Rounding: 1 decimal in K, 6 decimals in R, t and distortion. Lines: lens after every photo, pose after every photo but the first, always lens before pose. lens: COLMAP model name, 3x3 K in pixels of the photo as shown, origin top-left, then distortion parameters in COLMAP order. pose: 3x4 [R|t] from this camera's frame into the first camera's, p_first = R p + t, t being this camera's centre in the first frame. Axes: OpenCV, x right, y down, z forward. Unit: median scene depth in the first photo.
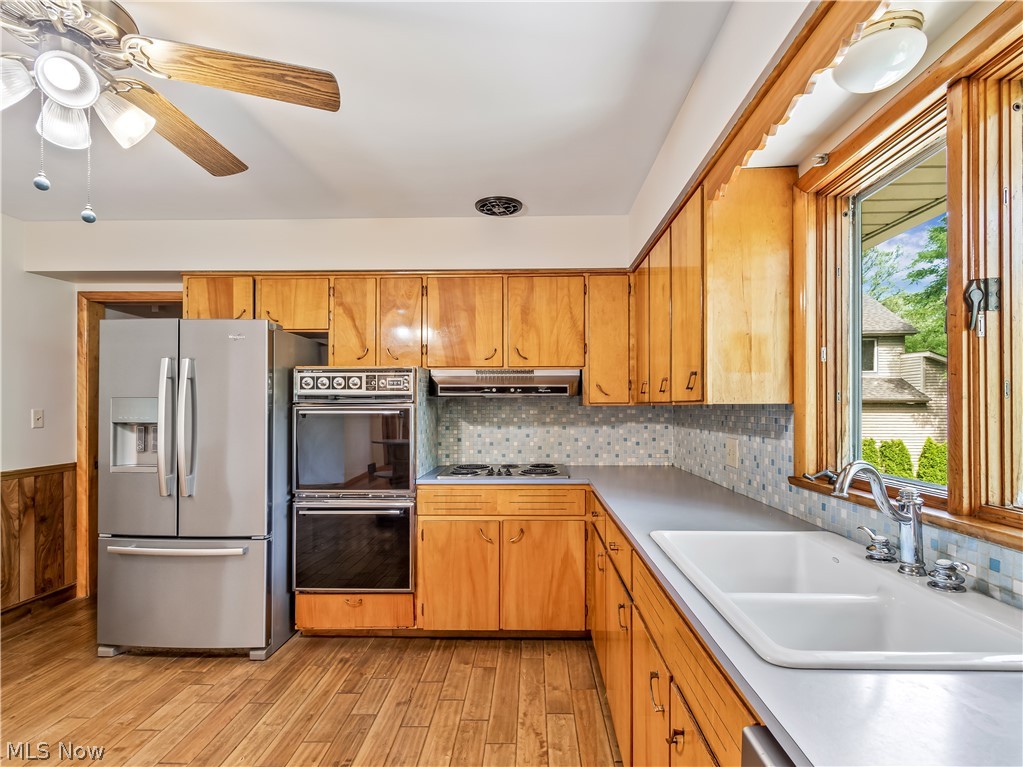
lens RADIAL K [[523.0, 0, 515.0], [0, 523.0, 404.8], [0, 0, 1]] dist [-0.000093, -0.000287]
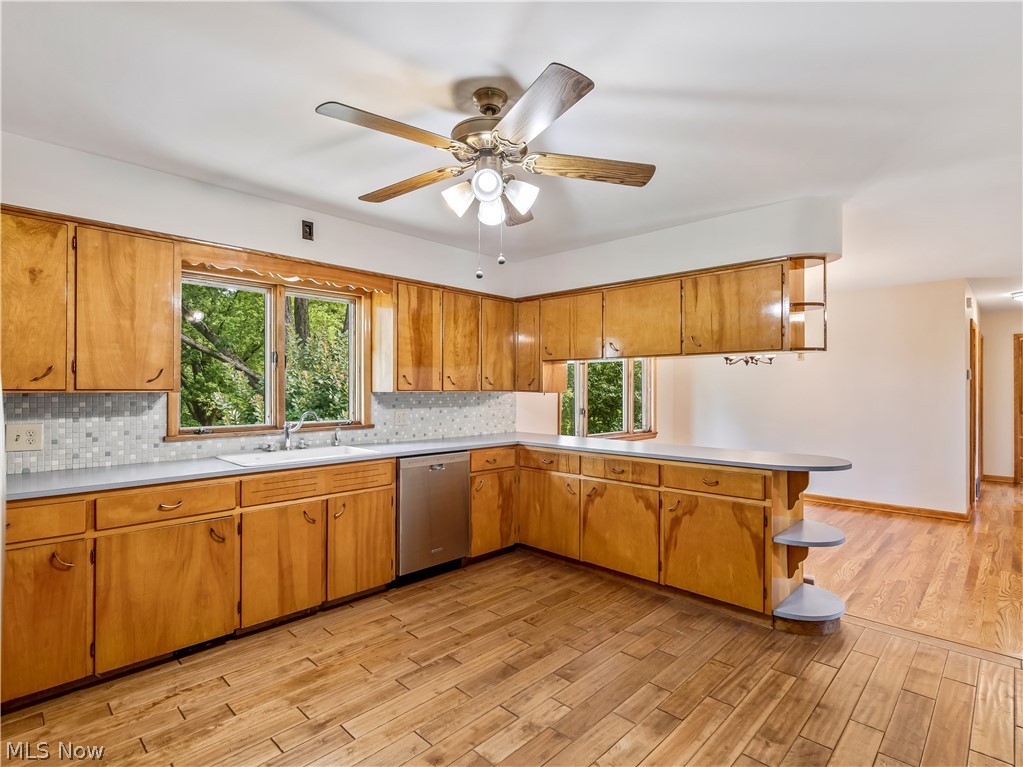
lens RADIAL K [[503.4, 0, 511.5], [0, 503.4, 383.5], [0, 0, 1]] dist [0.000809, -0.000040]
pose [[-0.731027, 0.018679, 0.682093, -0.854544], [0.003502, 0.999715, -0.023624, 0.007974], [-0.682339, -0.014881, -0.730884, 0.907702]]
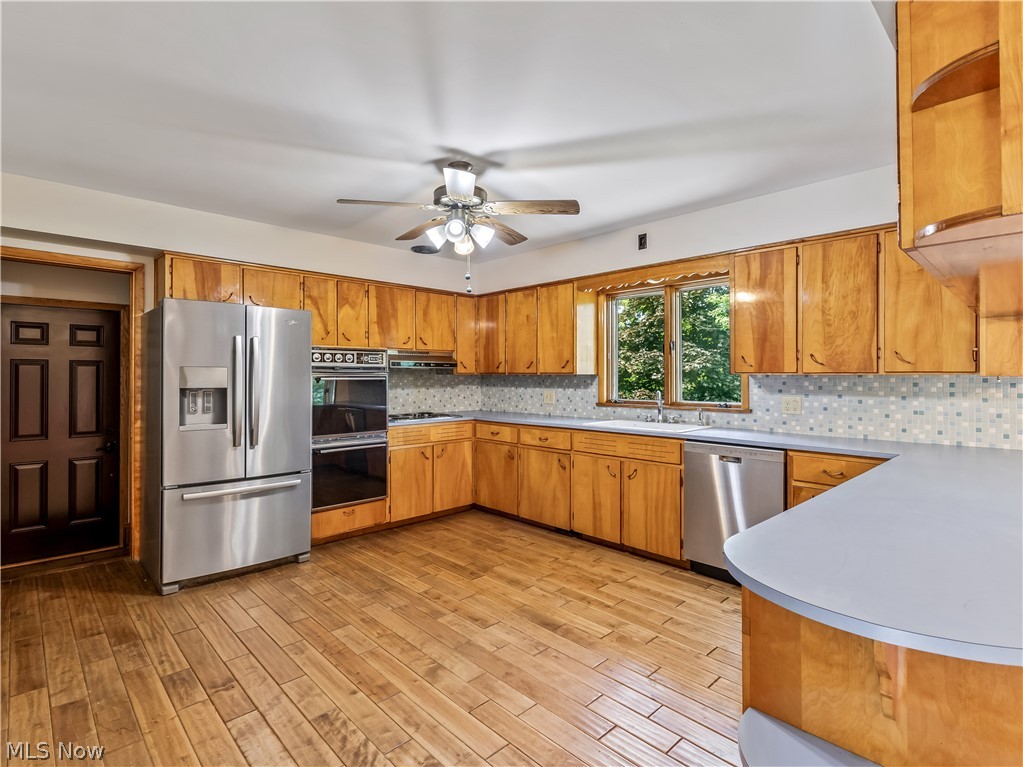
lens RADIAL K [[520.5, 0, 508.2], [0, 520.5, 373.4], [0, 0, 1]] dist [-0.000159, -0.000072]
pose [[0.703261, 0.003958, 0.710920, -1.010293], [-0.004586, 0.999989, -0.001030, -0.001337], [-0.710917, -0.002536, 0.703272, -0.303016]]
